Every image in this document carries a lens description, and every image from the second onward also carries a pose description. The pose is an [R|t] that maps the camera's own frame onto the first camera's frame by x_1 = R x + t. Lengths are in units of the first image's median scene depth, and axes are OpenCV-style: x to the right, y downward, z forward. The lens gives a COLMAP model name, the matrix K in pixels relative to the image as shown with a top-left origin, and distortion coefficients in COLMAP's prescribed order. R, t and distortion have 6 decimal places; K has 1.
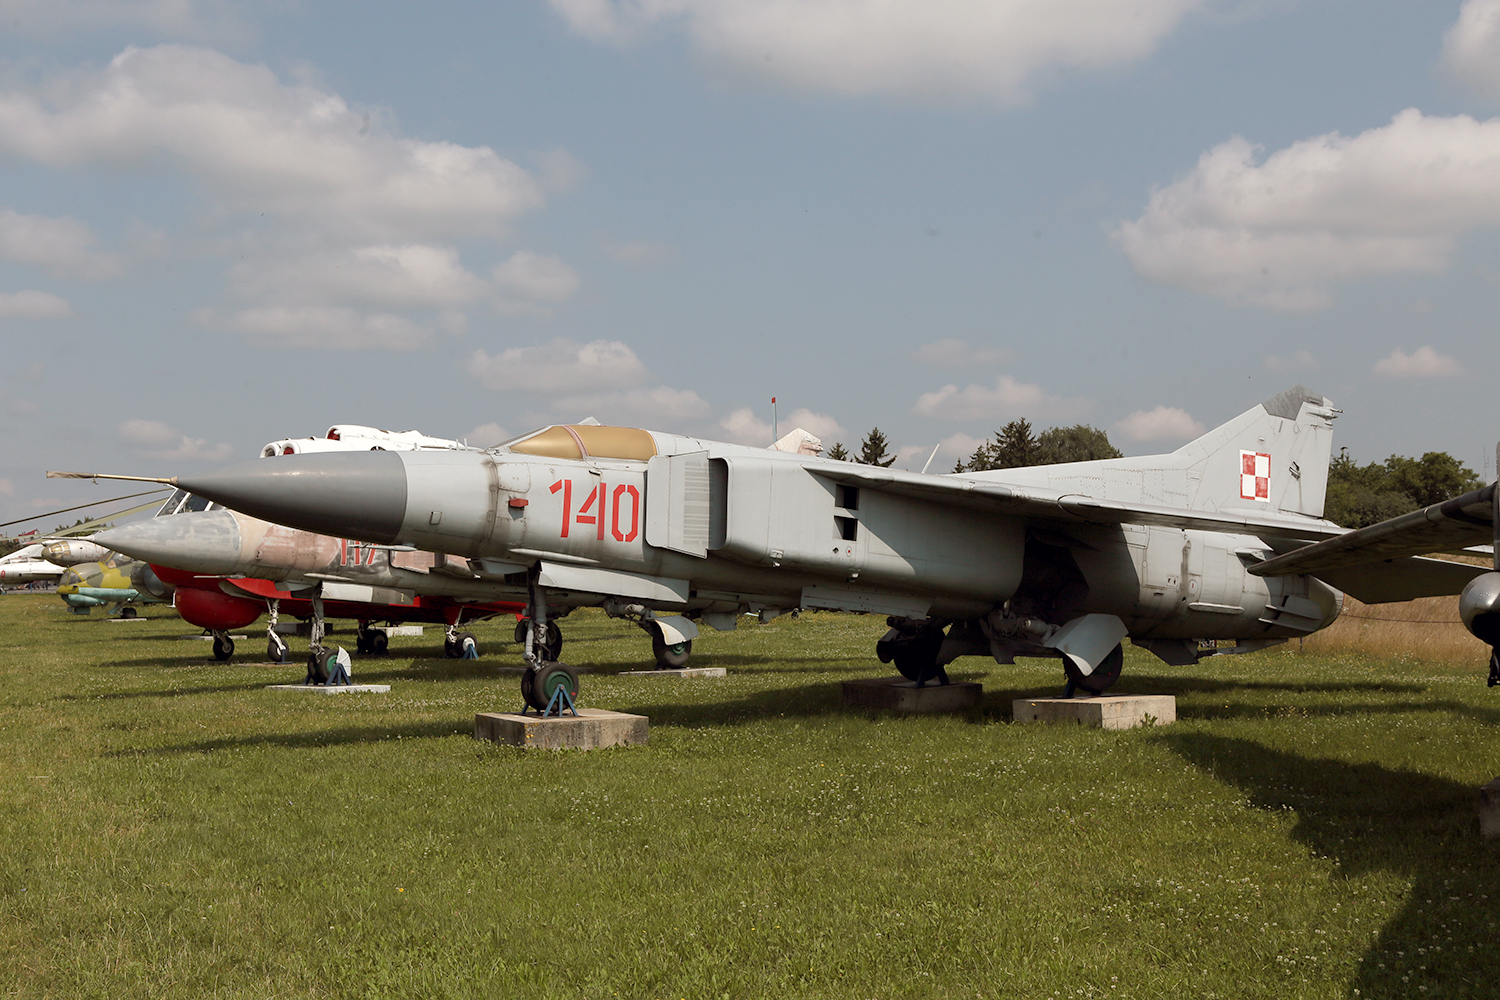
lens RADIAL K [[1702.2, 0, 754.7], [0, 1702.2, 510.4], [0, 0, 1]] dist [-0.033250, 0.000000]
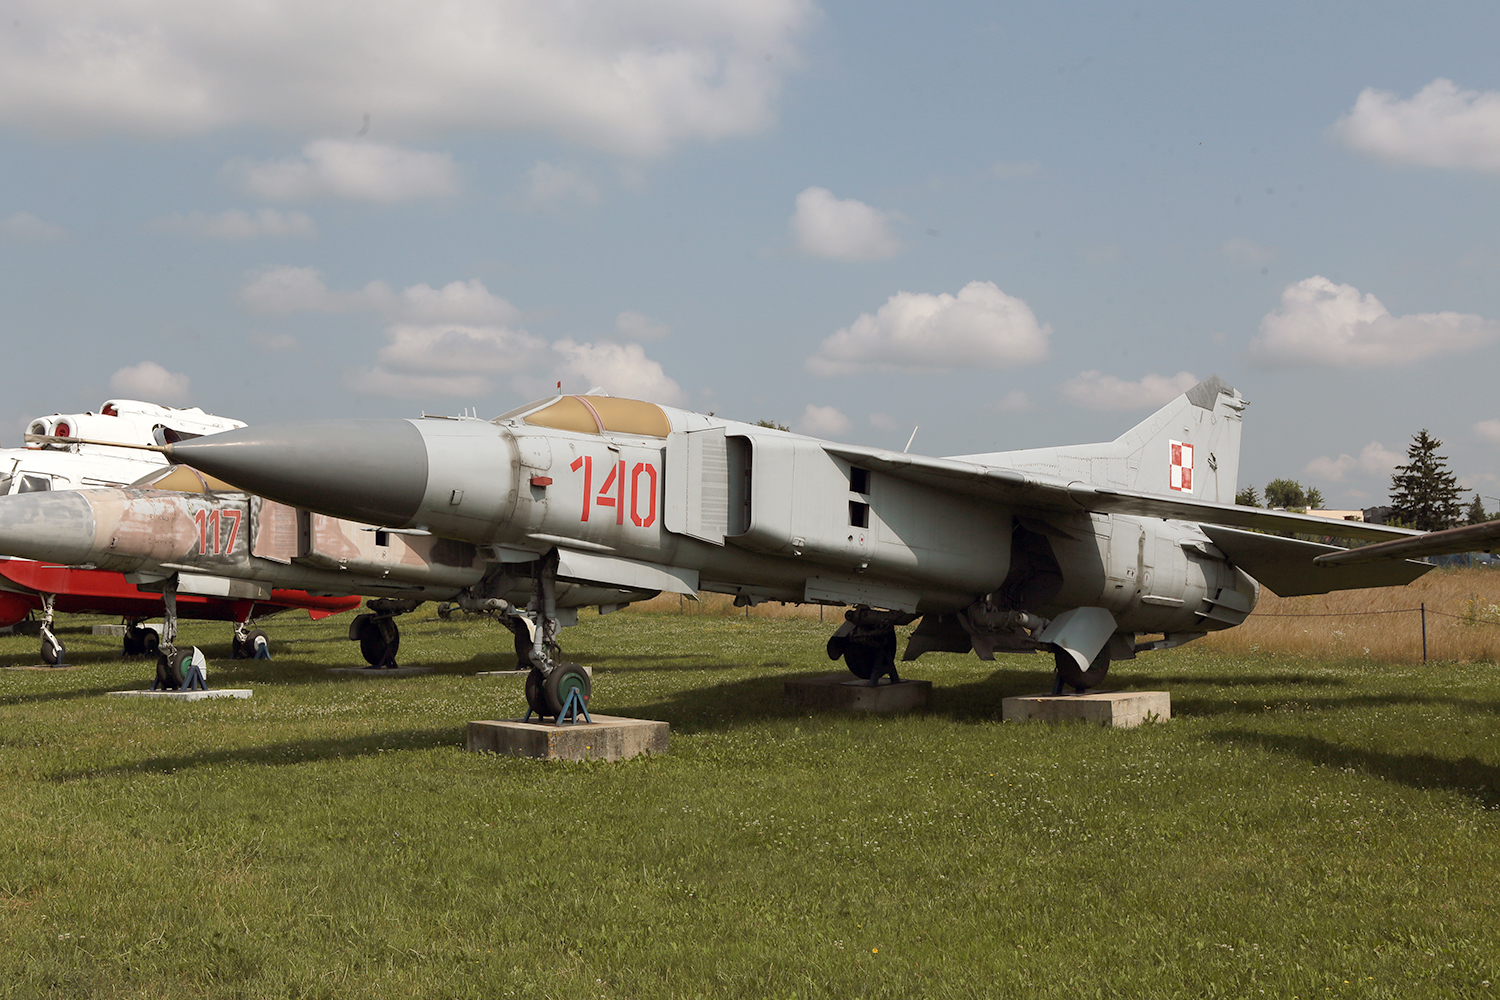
lens RADIAL K [[1721.6, 0, 747.1], [0, 1721.6, 496.8], [0, 0, 1]] dist [-0.028013, 0.000000]
pose [[0.981419, 0.009998, 0.191615, -0.154726], [-0.009004, 0.999941, -0.006057, 0.005985], [-0.191664, 0.004219, 0.981452, 0.079957]]
